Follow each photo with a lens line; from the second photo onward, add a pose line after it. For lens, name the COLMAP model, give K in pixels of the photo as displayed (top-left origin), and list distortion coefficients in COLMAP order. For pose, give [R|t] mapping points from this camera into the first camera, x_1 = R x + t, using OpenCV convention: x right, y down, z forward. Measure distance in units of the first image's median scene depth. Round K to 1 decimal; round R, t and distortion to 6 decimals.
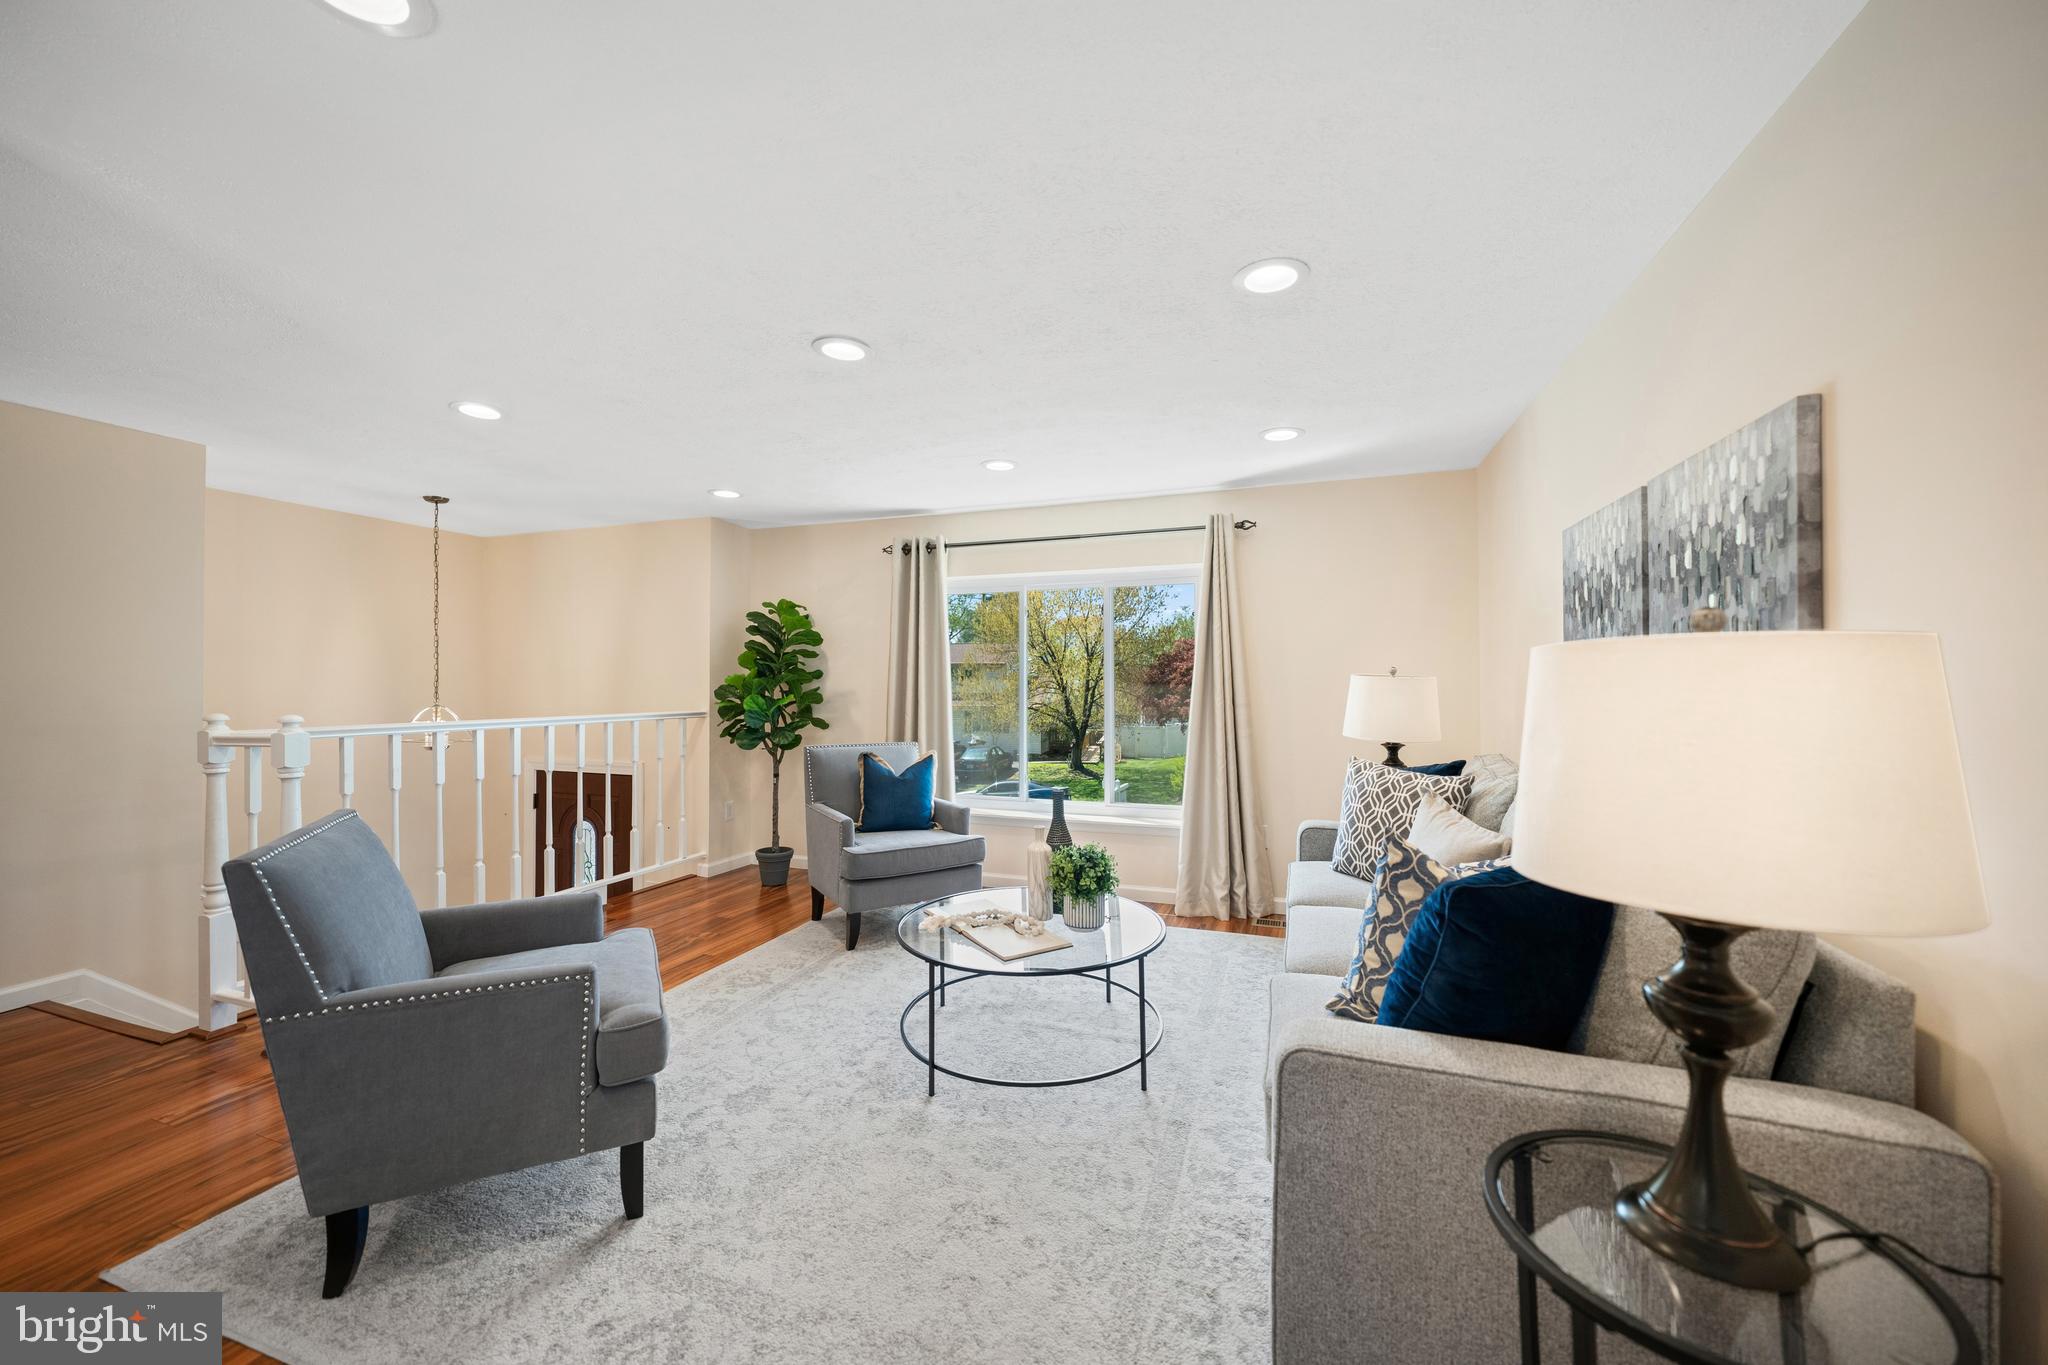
lens RADIAL K [[762.6, 0, 1015.0], [0, 762.6, 673.9], [0, 0, 1]] dist [0.000435, 0.000061]
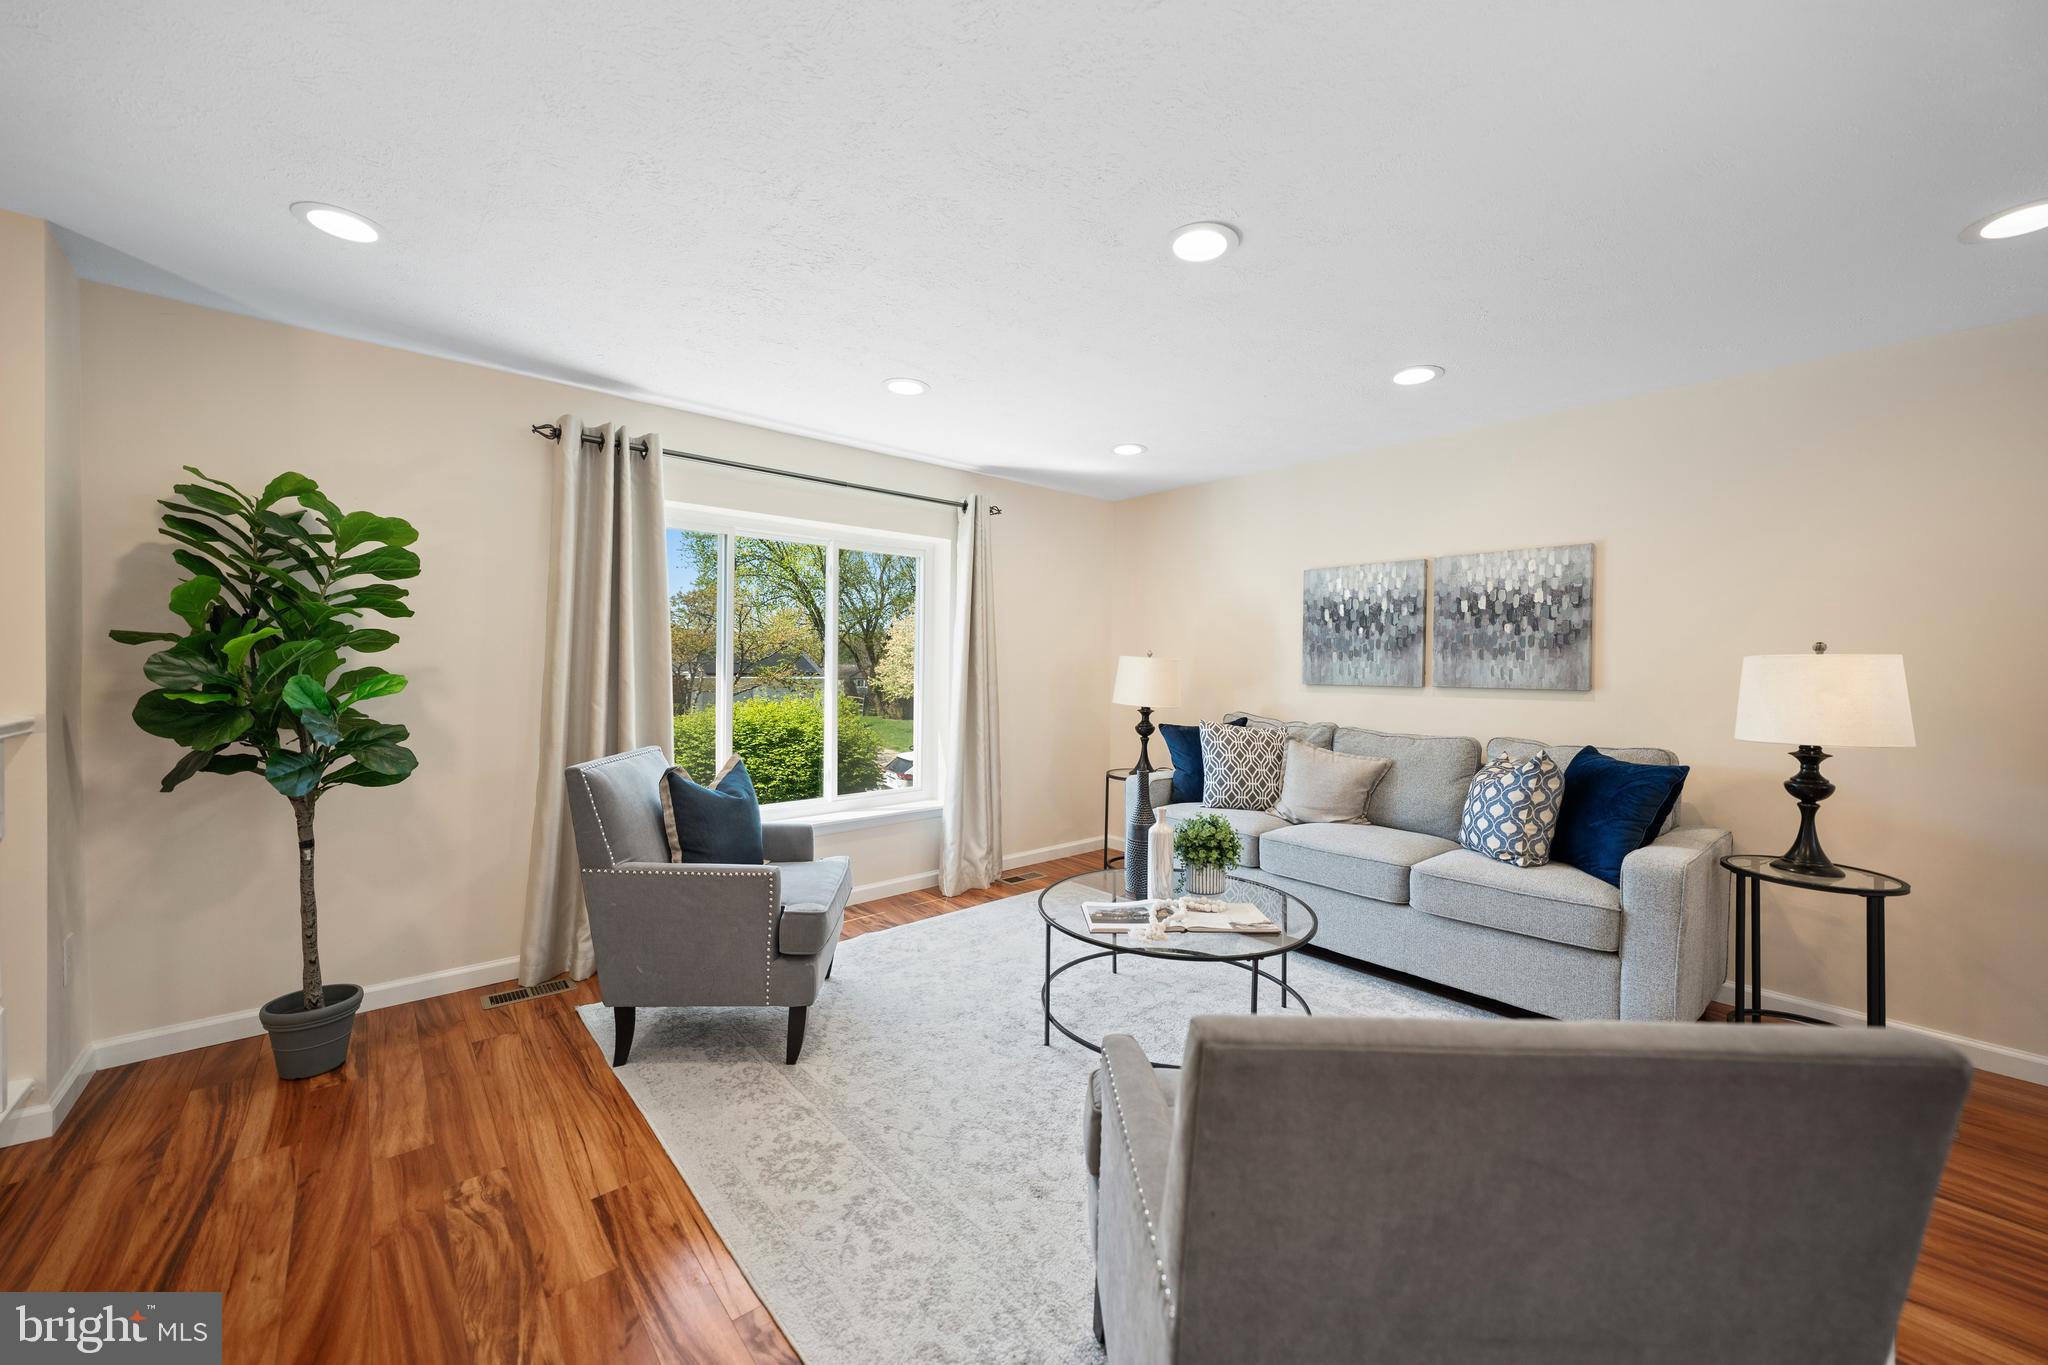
lens RADIAL K [[762.6, 0, 1024.9], [0, 762.6, 670.3], [0, 0, 1]] dist [0.000435, 0.000061]
pose [[0.490802, 0.000565, 0.871271, -0.629209], [-0.023278, 0.999651, 0.012465, 0.010687], [-0.870960, -0.026400, 0.490644, 0.468096]]
